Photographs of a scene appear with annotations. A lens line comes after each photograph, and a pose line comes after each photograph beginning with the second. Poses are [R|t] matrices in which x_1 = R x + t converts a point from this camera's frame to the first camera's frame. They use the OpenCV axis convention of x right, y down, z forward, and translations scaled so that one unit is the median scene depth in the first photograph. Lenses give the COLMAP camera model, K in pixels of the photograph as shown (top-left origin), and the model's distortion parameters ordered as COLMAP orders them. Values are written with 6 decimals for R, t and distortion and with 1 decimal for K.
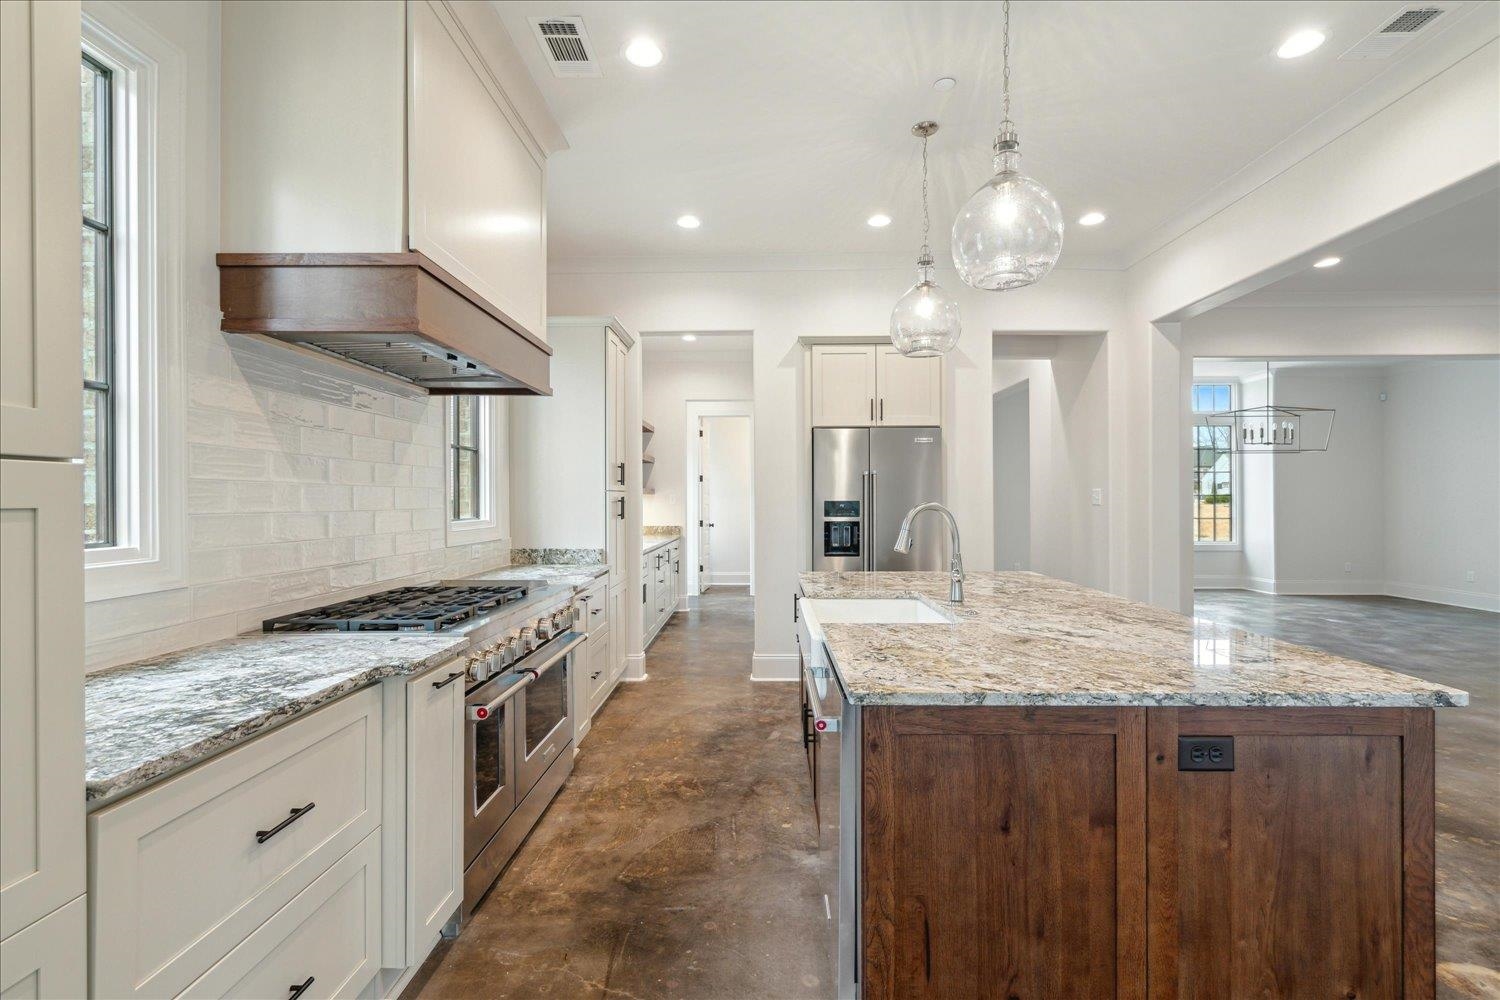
lens RADIAL K [[685.4, 0, 750.5], [0, 685.4, 499.6], [0, 0, 1]] dist [-0.003700, 0.003430]
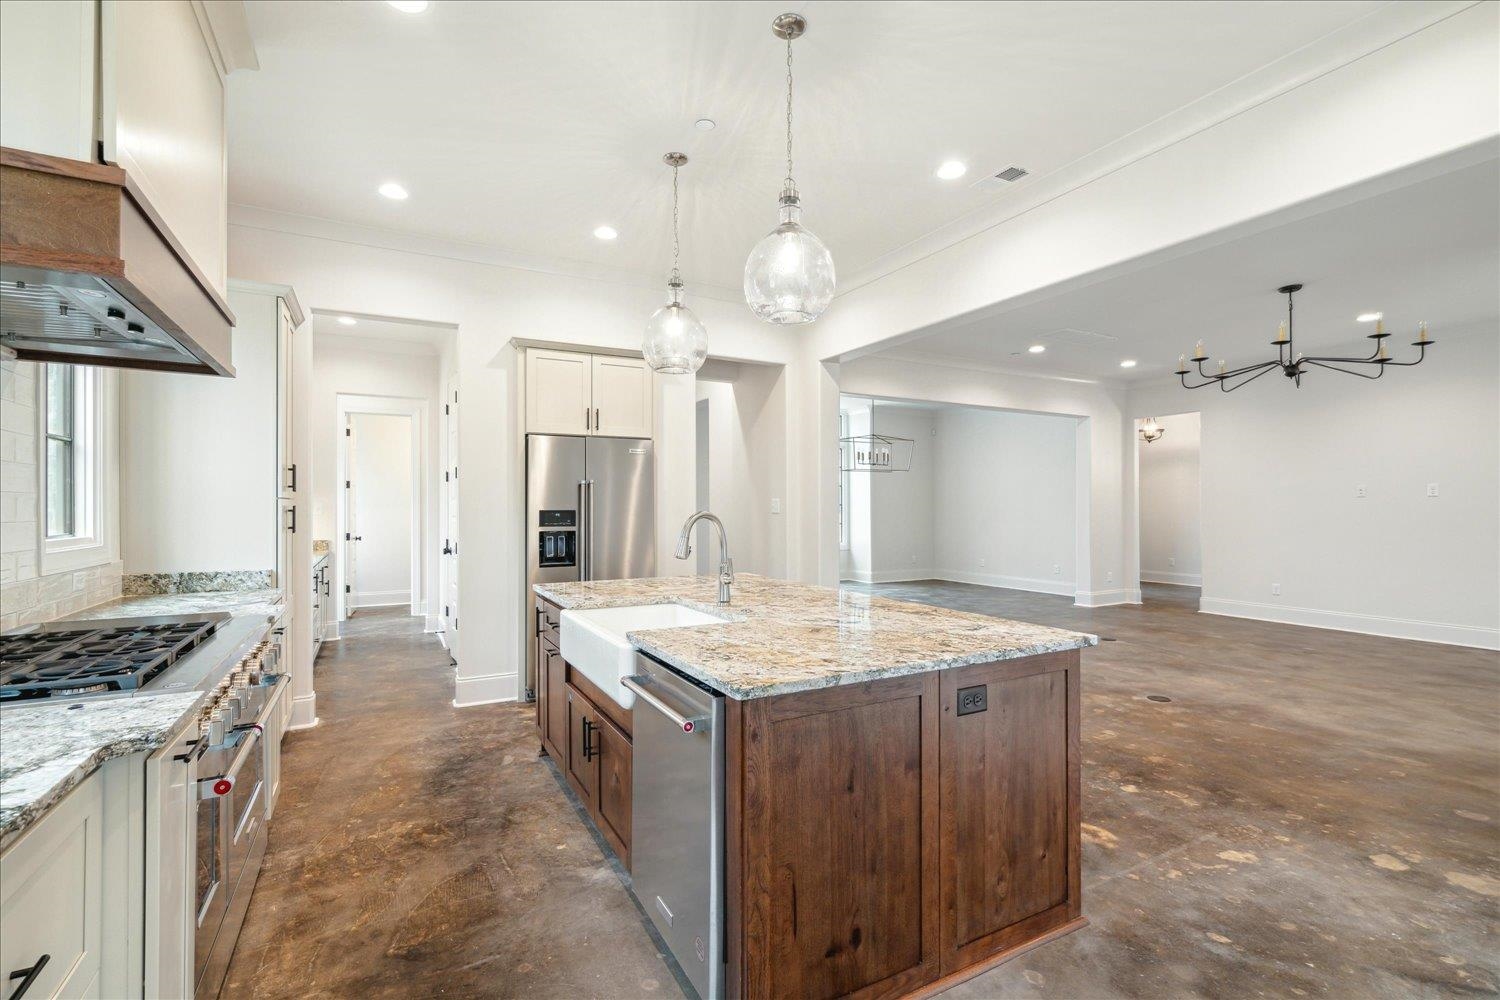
lens RADIAL K [[685.4, 0, 737.5], [0, 685.4, 504.9], [0, 0, 1]] dist [-0.003700, 0.003430]
pose [[0.870484, 0.002166, 0.492193, -0.187162], [0.000542, 0.999985, -0.005360, -0.000242], [-0.492197, 0.004932, 0.870470, 0.032916]]
